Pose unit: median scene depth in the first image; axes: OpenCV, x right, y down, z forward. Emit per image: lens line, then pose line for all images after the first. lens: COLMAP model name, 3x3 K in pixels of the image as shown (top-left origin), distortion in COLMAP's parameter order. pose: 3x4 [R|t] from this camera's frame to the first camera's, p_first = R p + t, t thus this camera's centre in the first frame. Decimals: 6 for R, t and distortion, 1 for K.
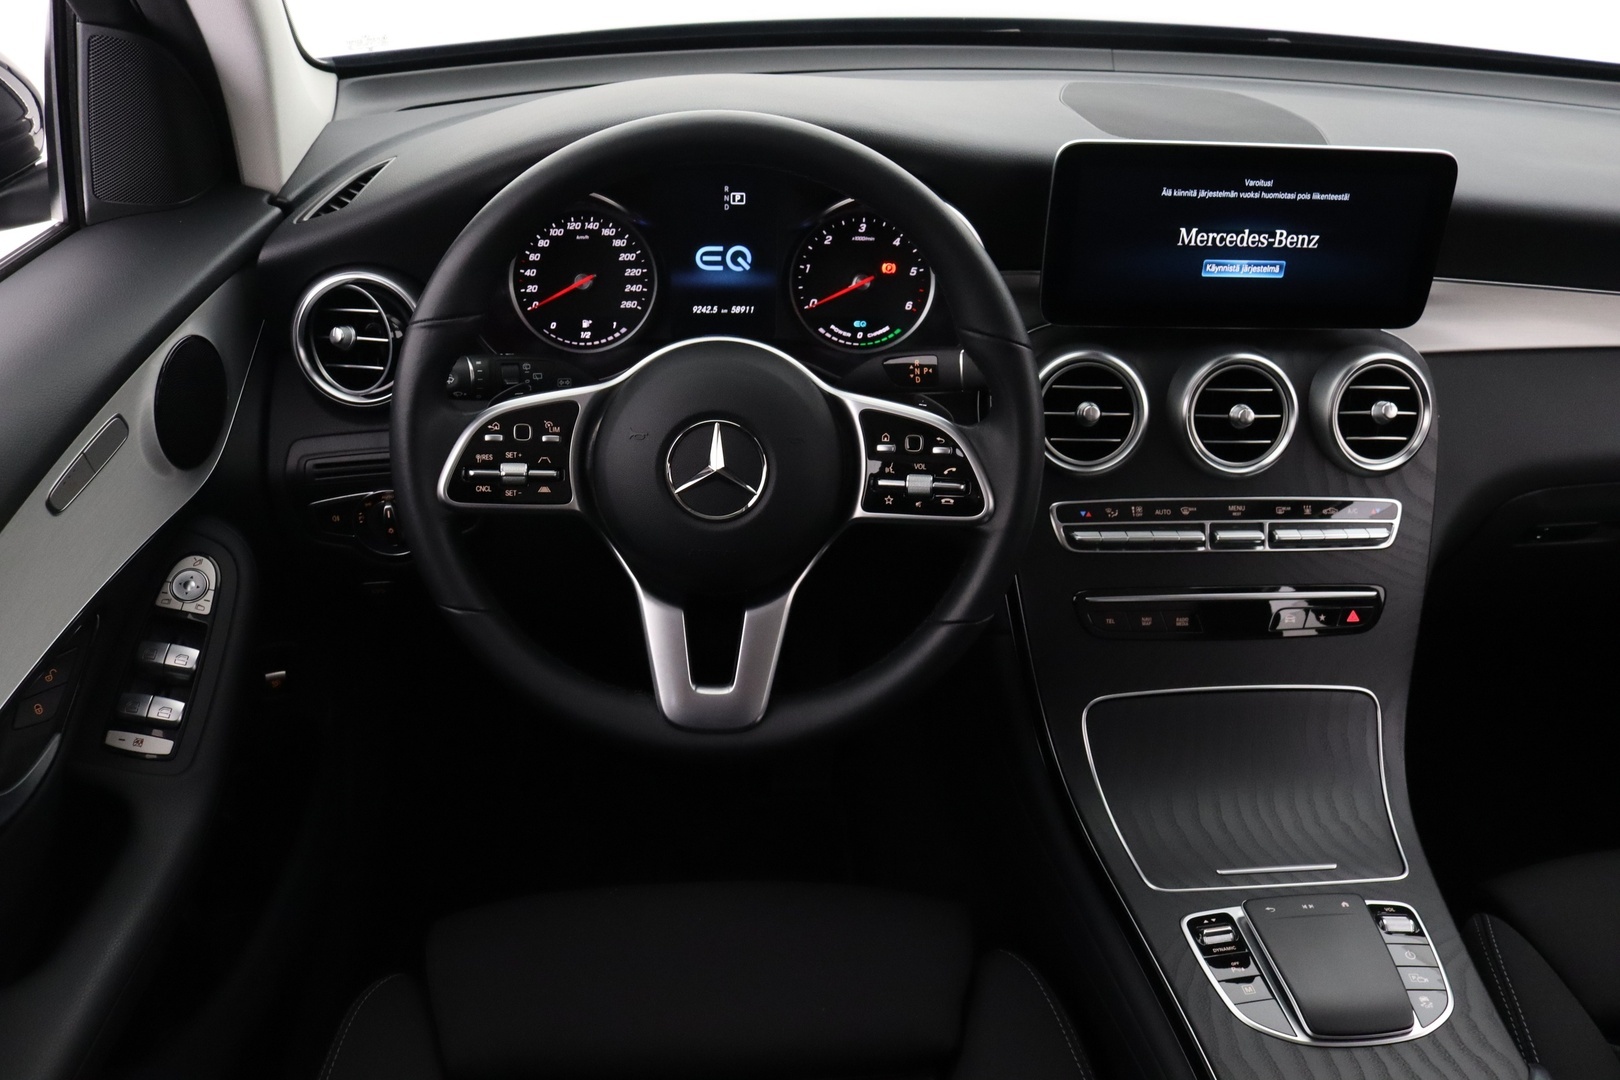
lens RADIAL K [[1324.2, 0, 799.4], [0, 1324.2, 540.0], [0, 0, 1]] dist [-0.132302, 0.062277]
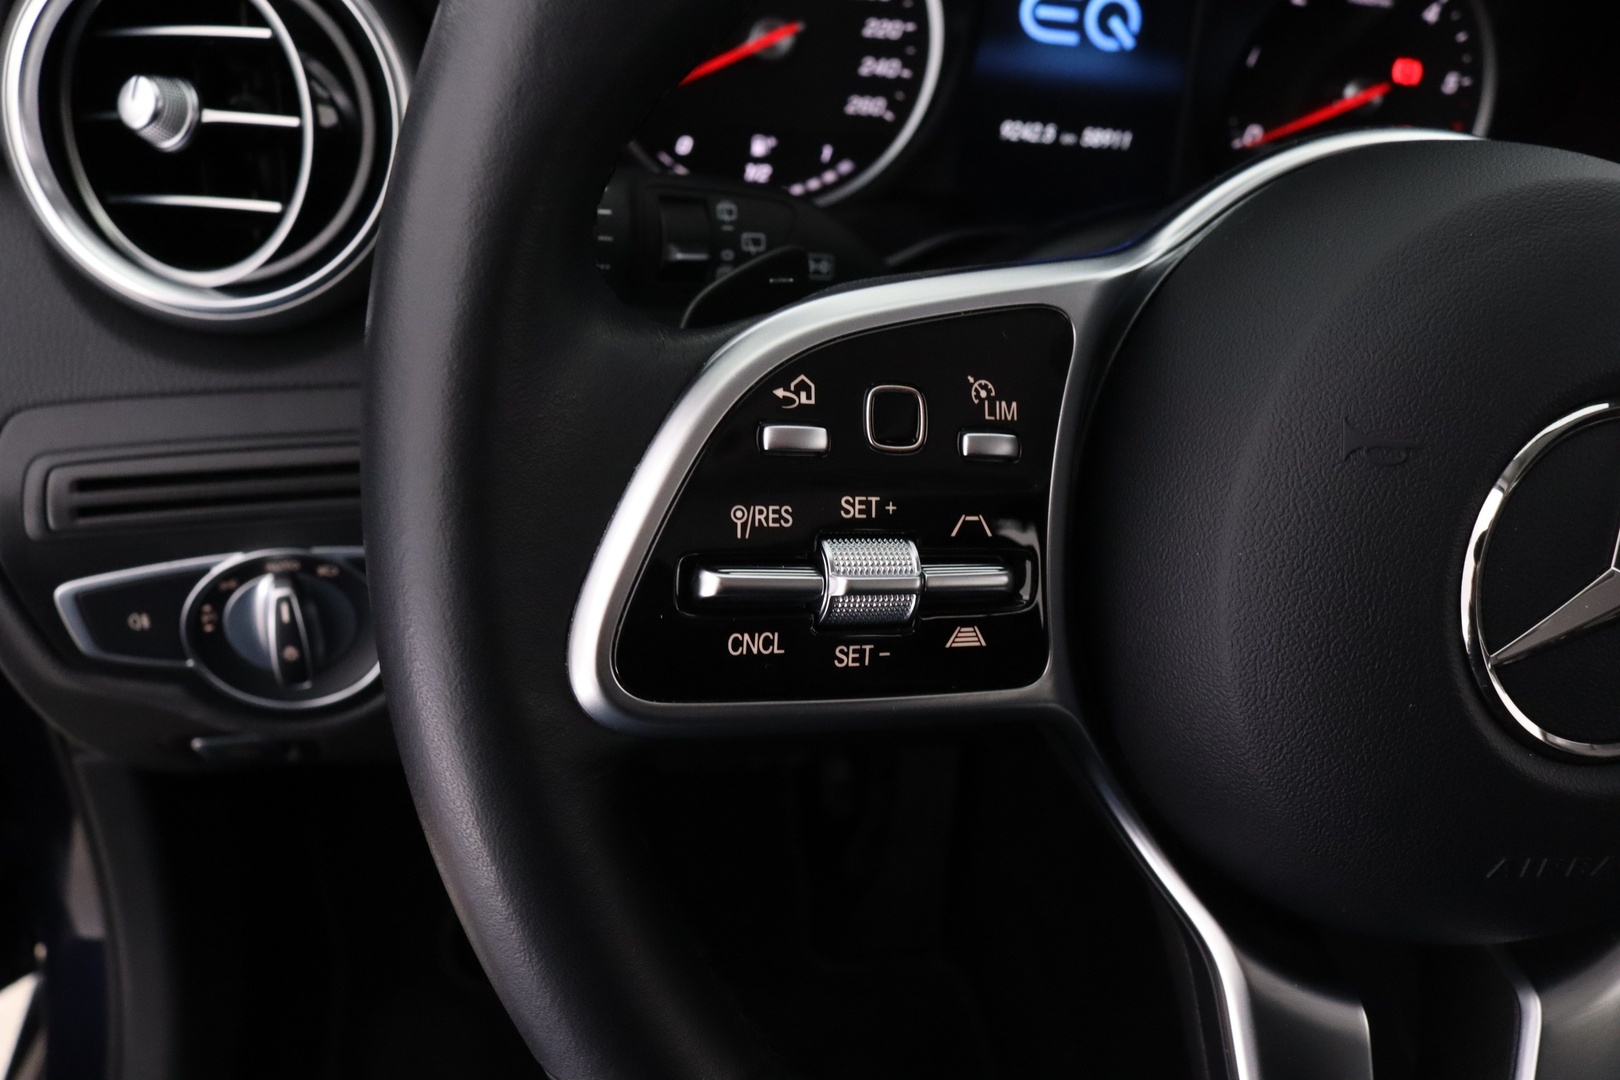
lens RADIAL K [[1324.2, 0, 810.4], [0, 1324.2, 529.7], [0, 0, 1]] dist [-0.132302, 0.062277]
pose [[0.990341, 0.012183, 0.138115, -0.227435], [-0.015540, 0.999609, 0.023254, -0.057109], [-0.137777, -0.025176, 0.990143, 0.646175]]
